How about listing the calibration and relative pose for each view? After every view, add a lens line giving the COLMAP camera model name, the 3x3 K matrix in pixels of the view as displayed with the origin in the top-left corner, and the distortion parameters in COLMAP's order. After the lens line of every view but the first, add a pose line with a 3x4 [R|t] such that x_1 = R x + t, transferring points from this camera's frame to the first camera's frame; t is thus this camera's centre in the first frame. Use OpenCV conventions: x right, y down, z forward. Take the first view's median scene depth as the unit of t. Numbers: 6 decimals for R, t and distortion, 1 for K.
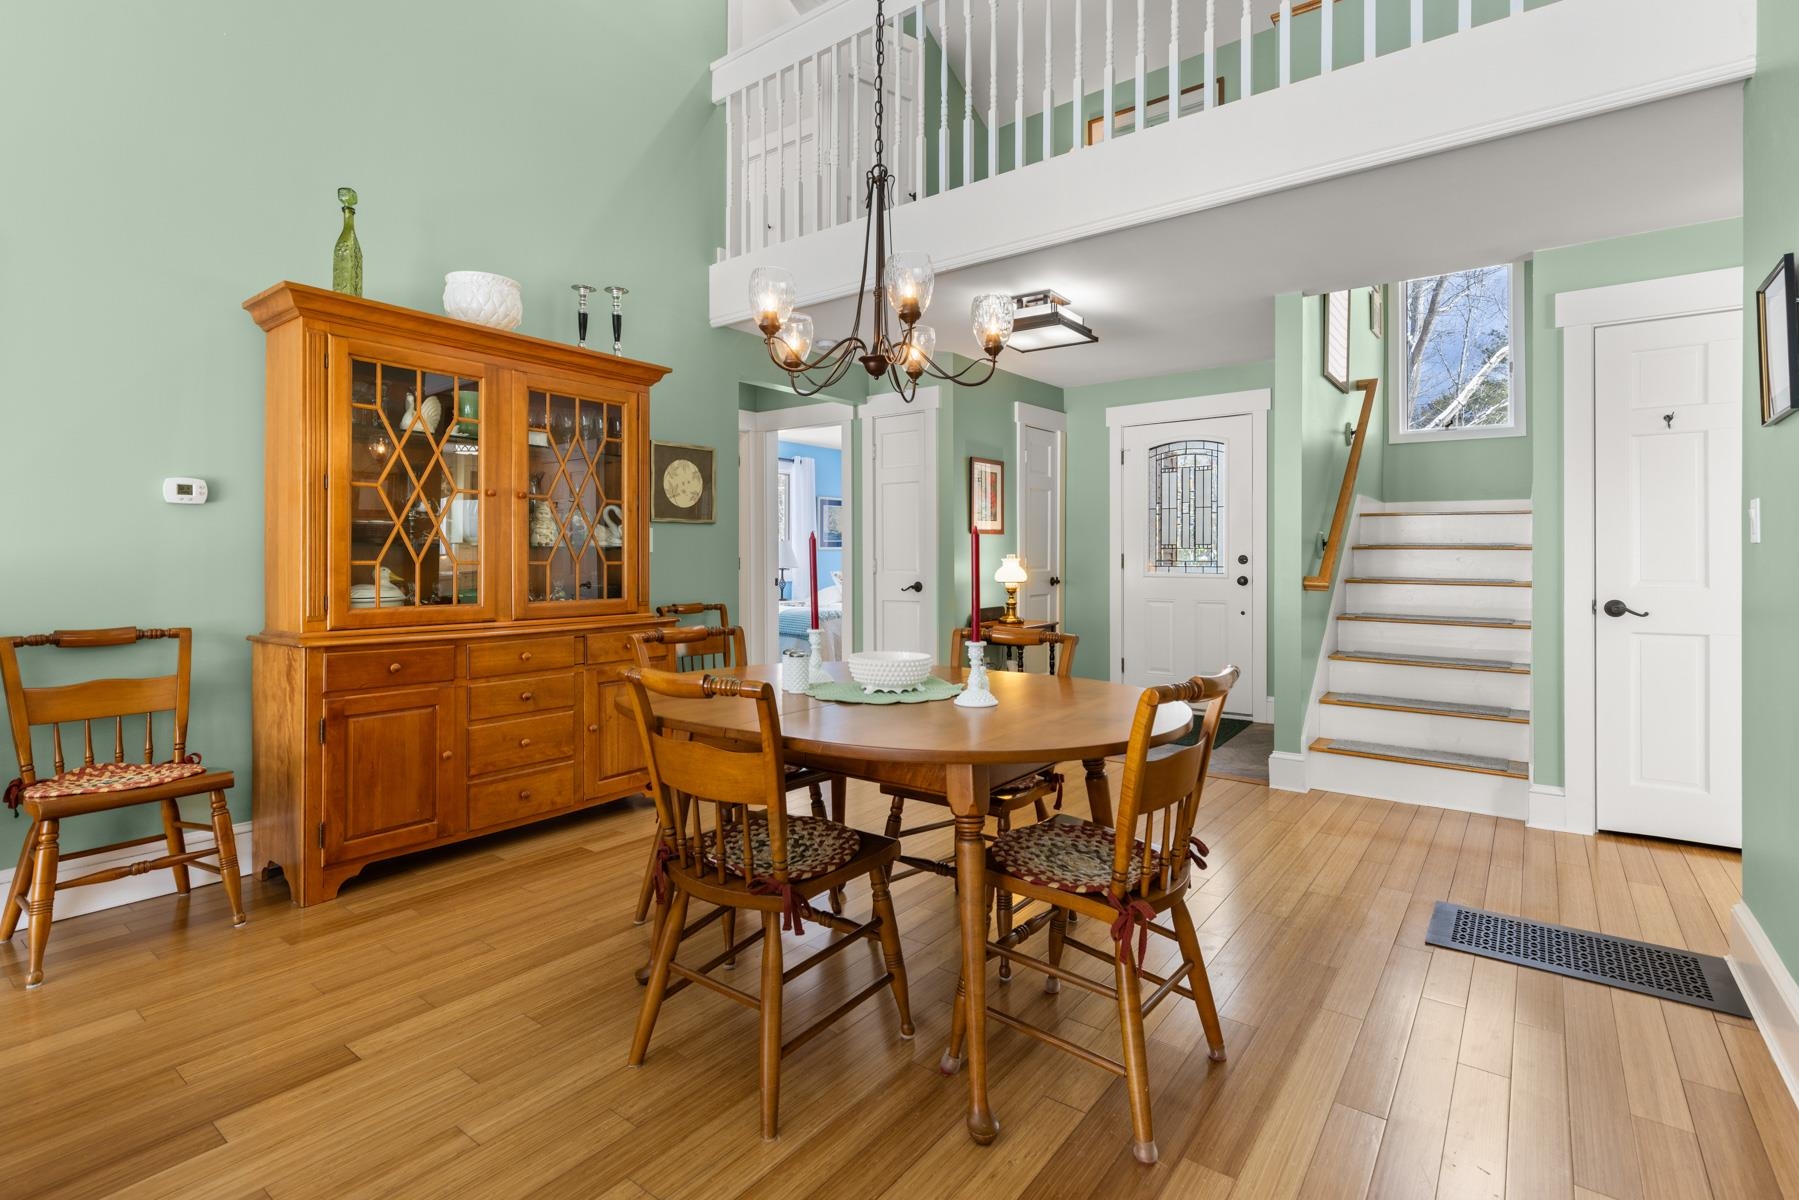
lens RADIAL K [[850.7, 0, 902.5], [0, 850.7, 550.2], [0, 0, 1]] dist [-0.001378, -0.000020]
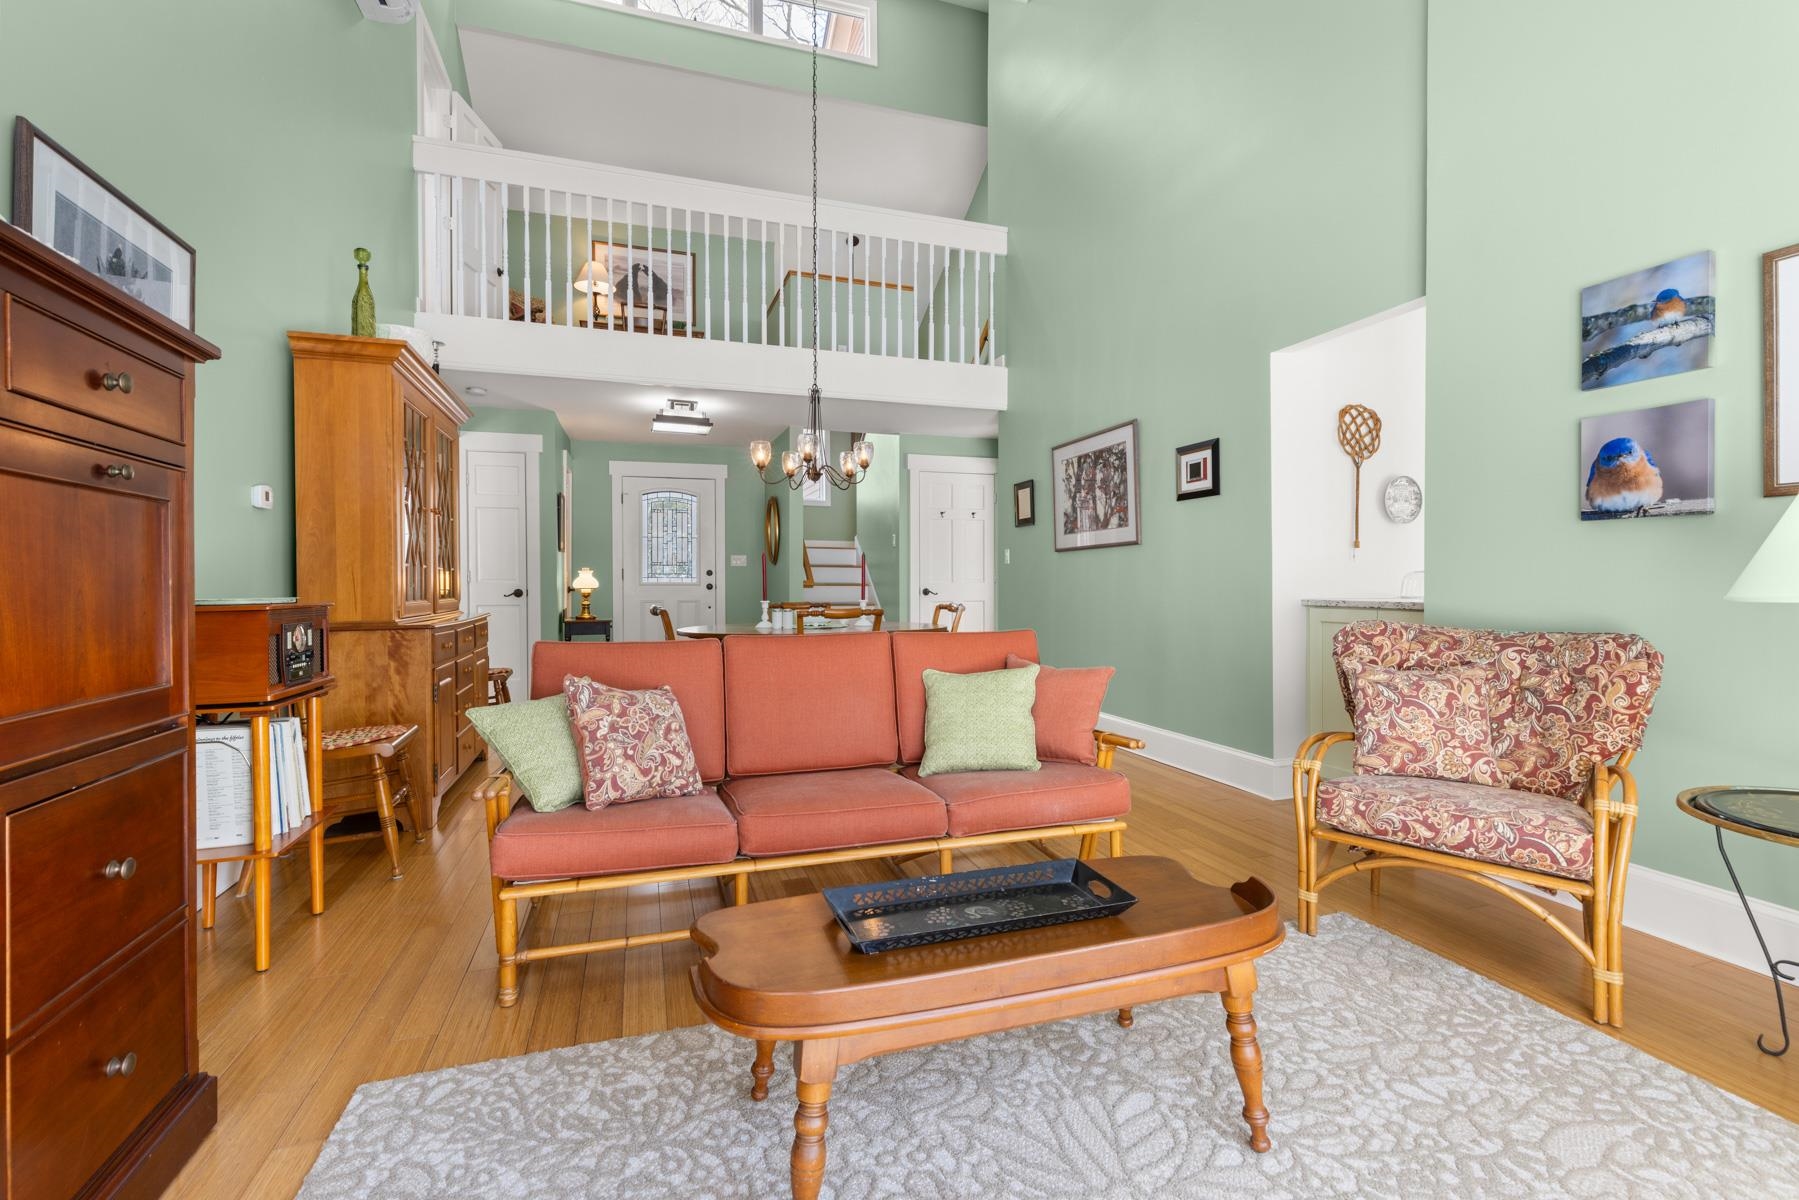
lens RADIAL K [[822.0, 0, 923.7], [0, 822.0, 588.9], [0, 0, 1]] dist [0.002746, 0.000319]
pose [[0.554788, -0.011420, 0.831914, -0.816087], [-0.005263, 0.999838, 0.017235, 0.015914], [-0.831975, -0.013940, 0.554637, -0.204208]]
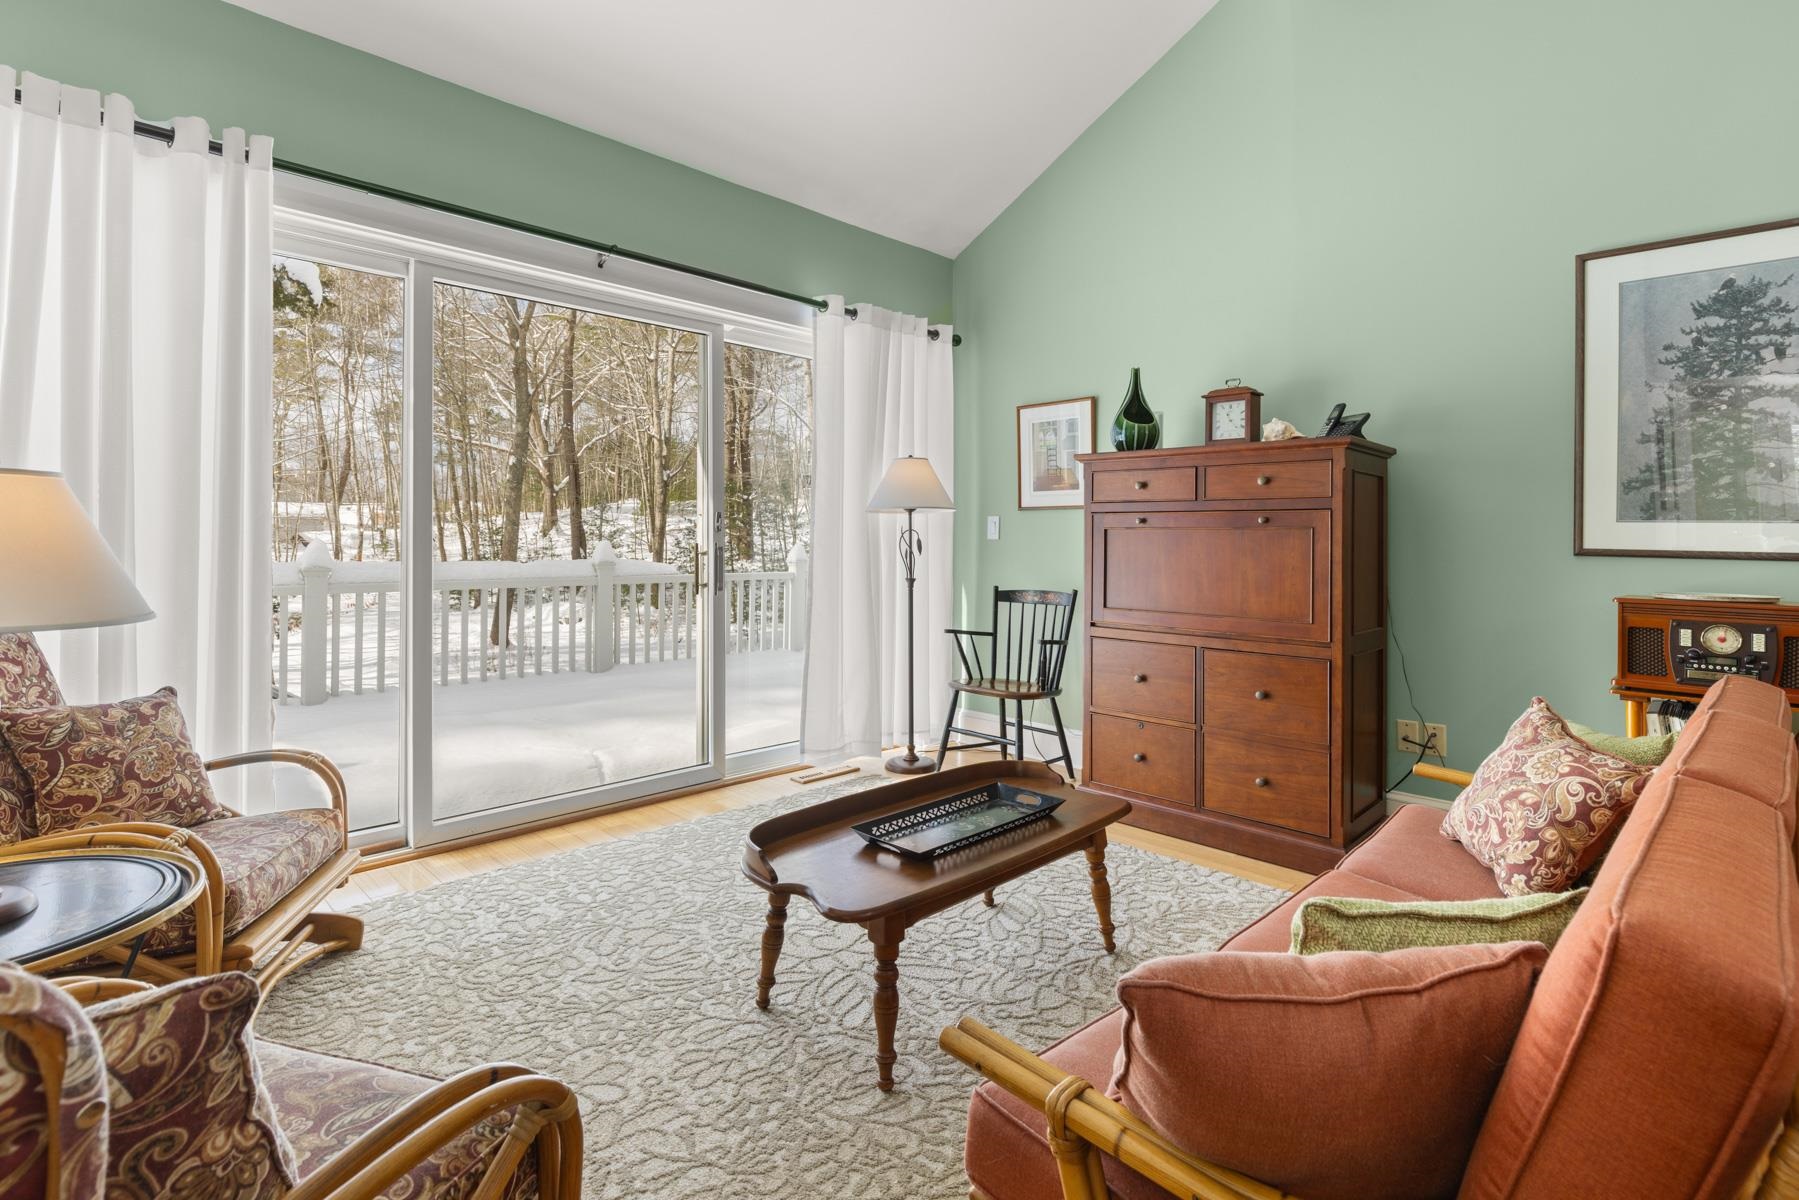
lens RADIAL K [[850.7, 0, 902.5], [0, 850.7, 550.2], [0, 0, 1]] dist [-0.001378, -0.000020]
pose [[-0.147922, 0.009322, -0.988955, 2.042390], [0.004954, 0.999950, 0.008685, -0.047785], [0.988987, -0.003615, -0.147961, 0.562626]]
